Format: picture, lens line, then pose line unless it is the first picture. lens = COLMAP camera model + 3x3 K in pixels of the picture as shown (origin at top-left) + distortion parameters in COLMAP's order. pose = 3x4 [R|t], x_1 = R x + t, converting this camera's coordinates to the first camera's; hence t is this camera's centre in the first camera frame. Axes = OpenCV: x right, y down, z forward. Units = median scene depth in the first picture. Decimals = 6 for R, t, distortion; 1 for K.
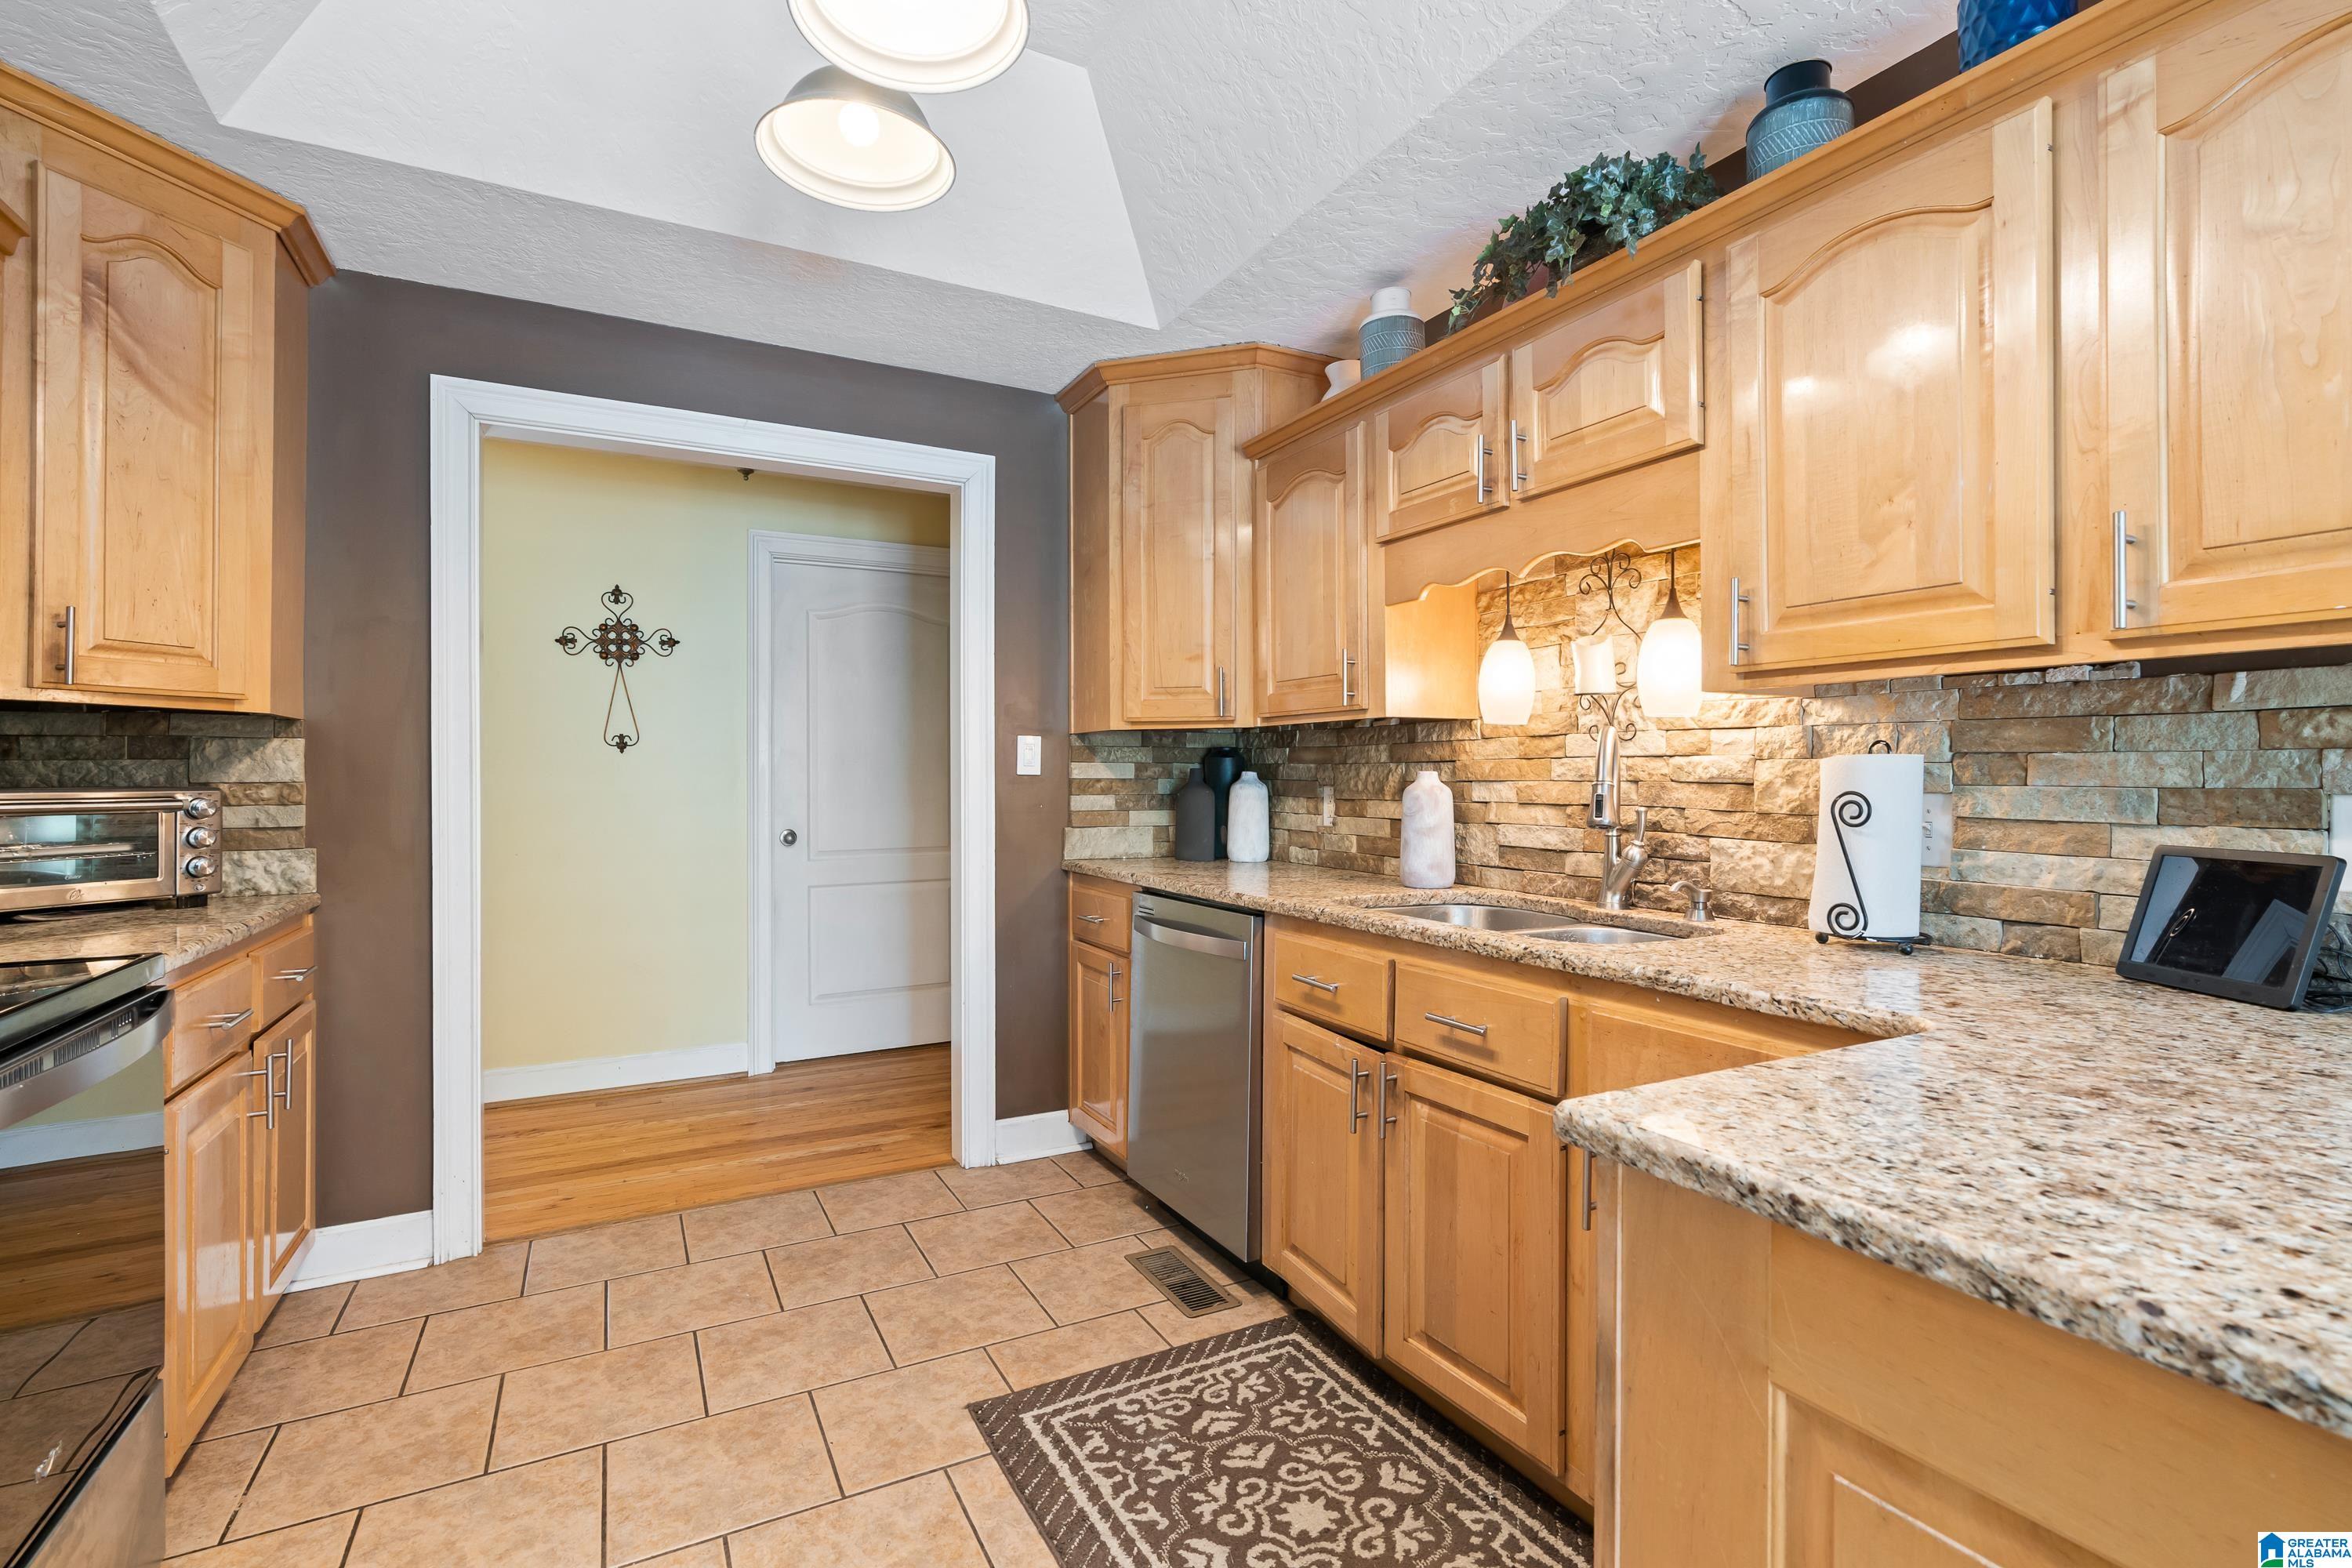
lens RADIAL K [[1065.2, 0, 1177.2], [0, 1065.2, 750.3], [0, 0, 1]] dist [-0.001202, -0.000173]
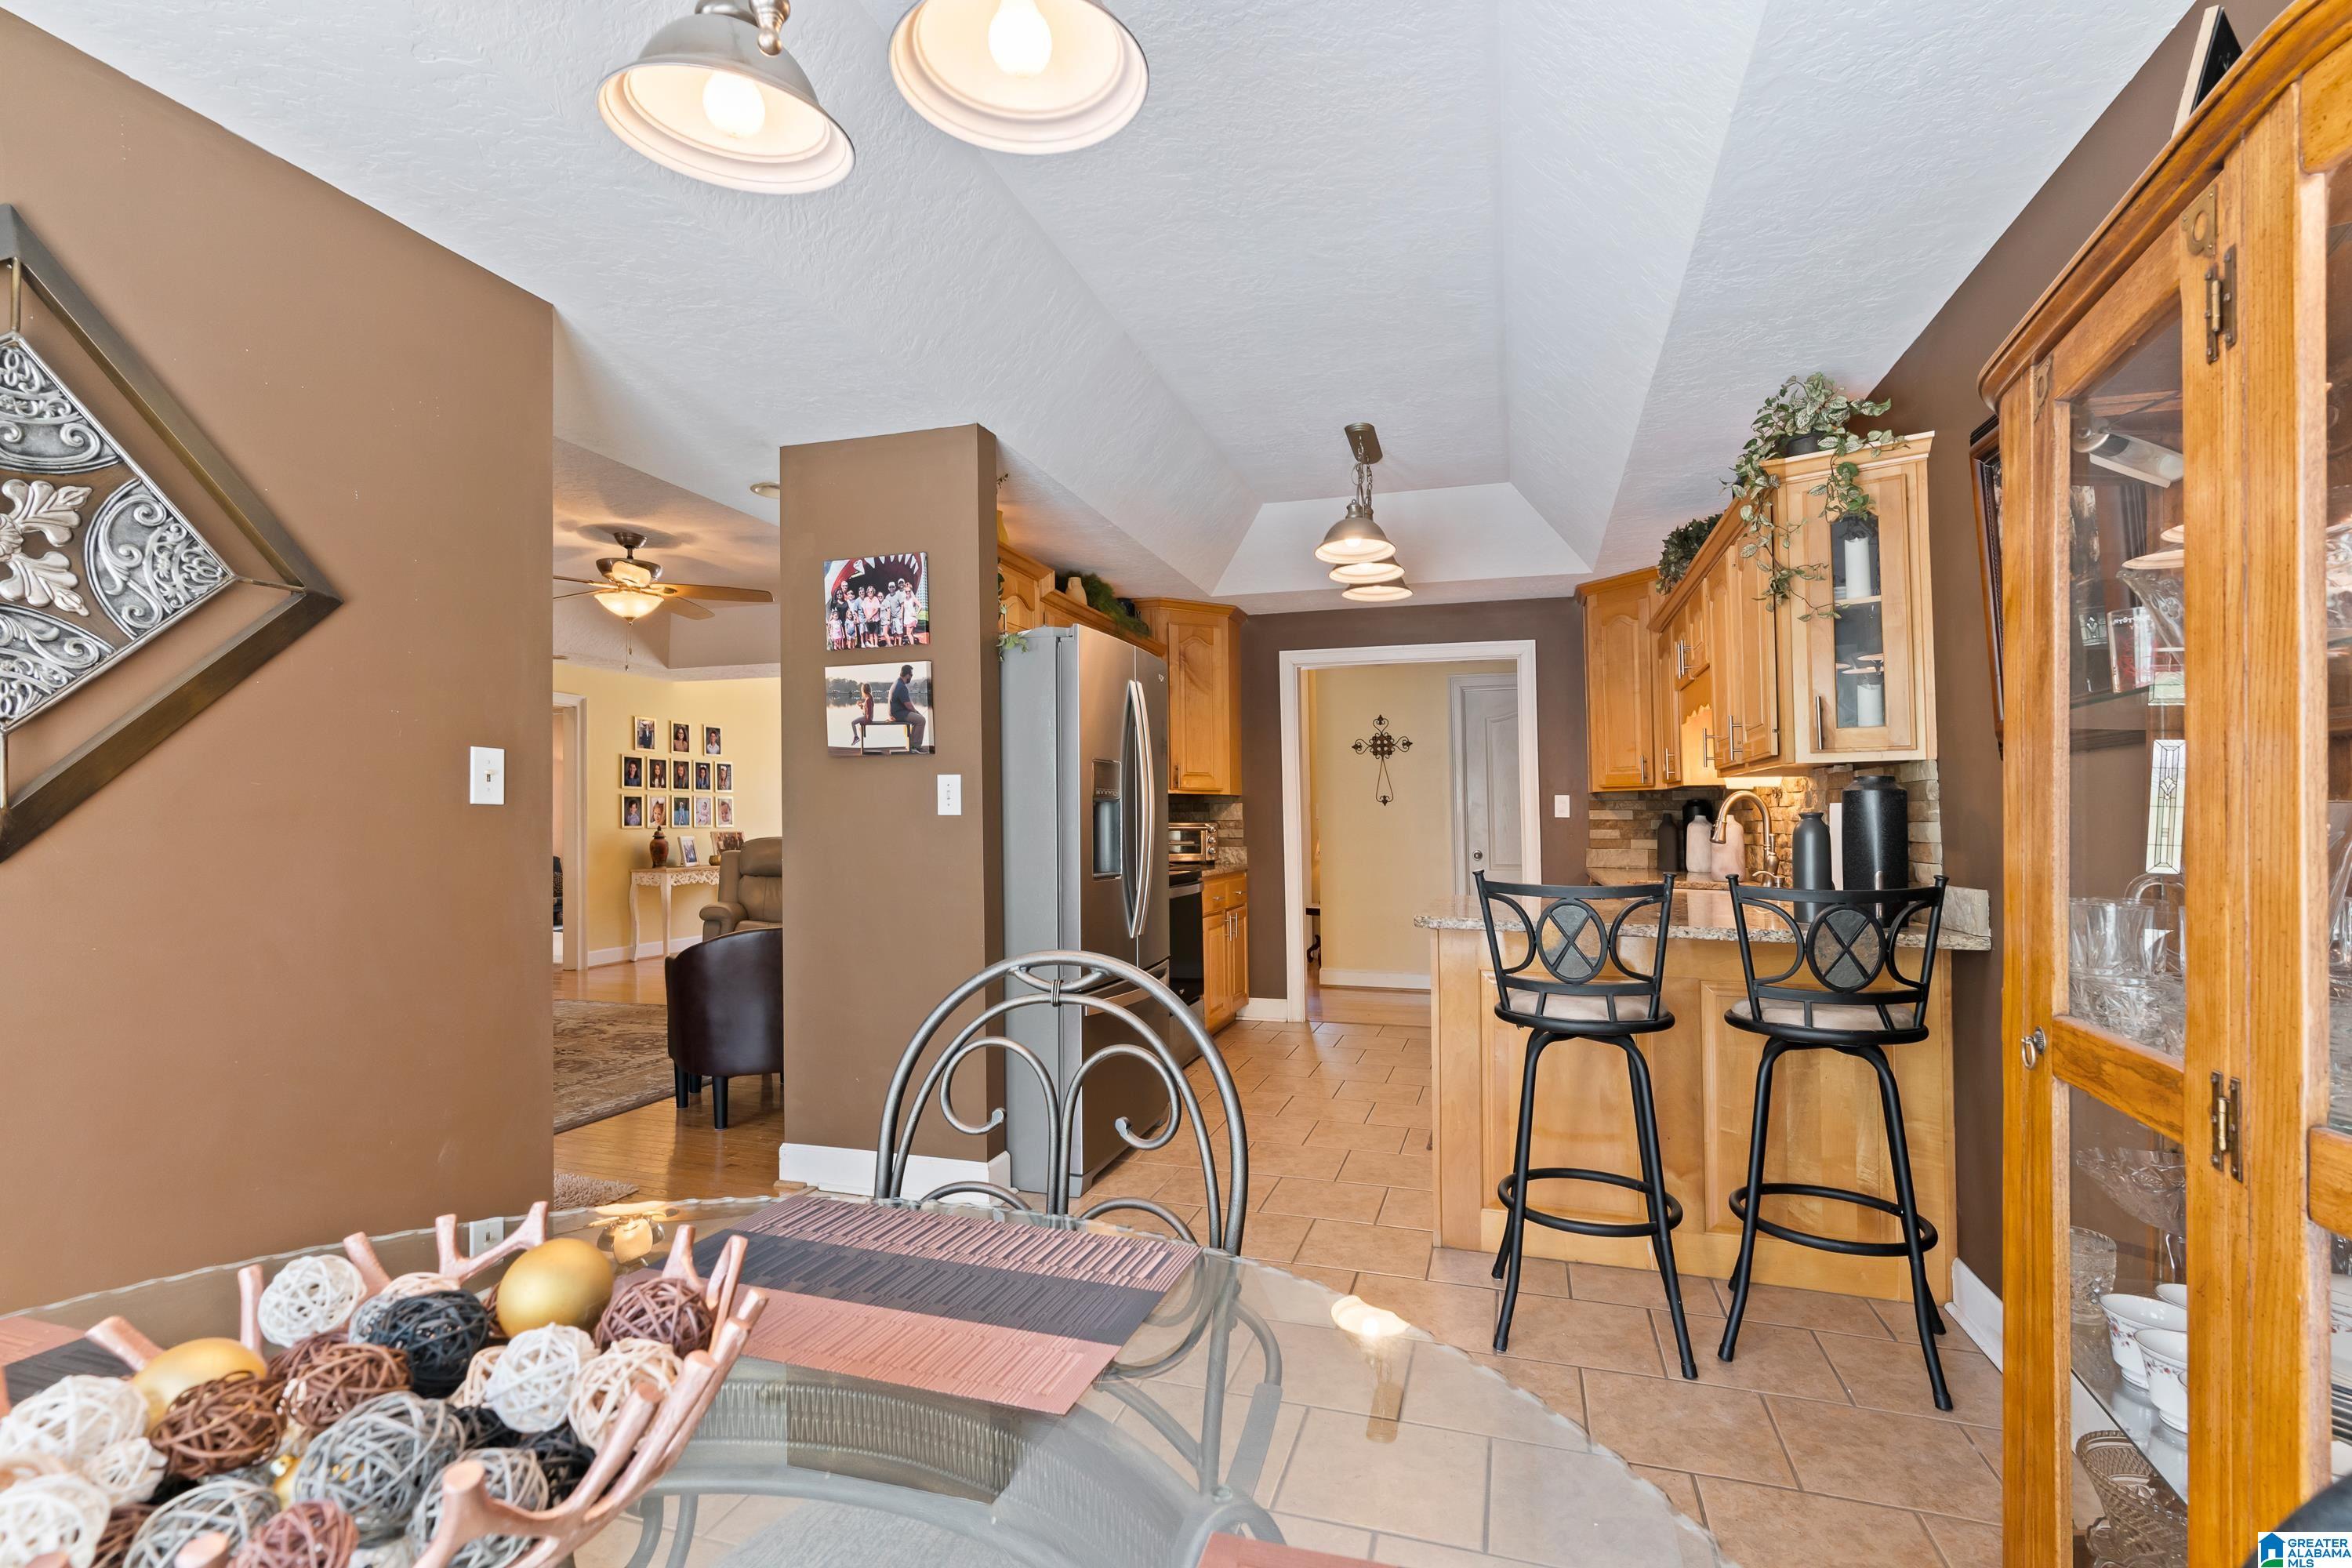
lens RADIAL K [[1079.5, 0, 1179.8], [0, 1079.5, 793.1], [0, 0, 1]] dist [-0.000248, -0.000100]
pose [[0.701610, -0.016108, -0.712379, 0.700056], [0.015583, 0.999852, -0.007261, -0.014006], [0.712390, -0.006006, 0.701758, -0.702535]]
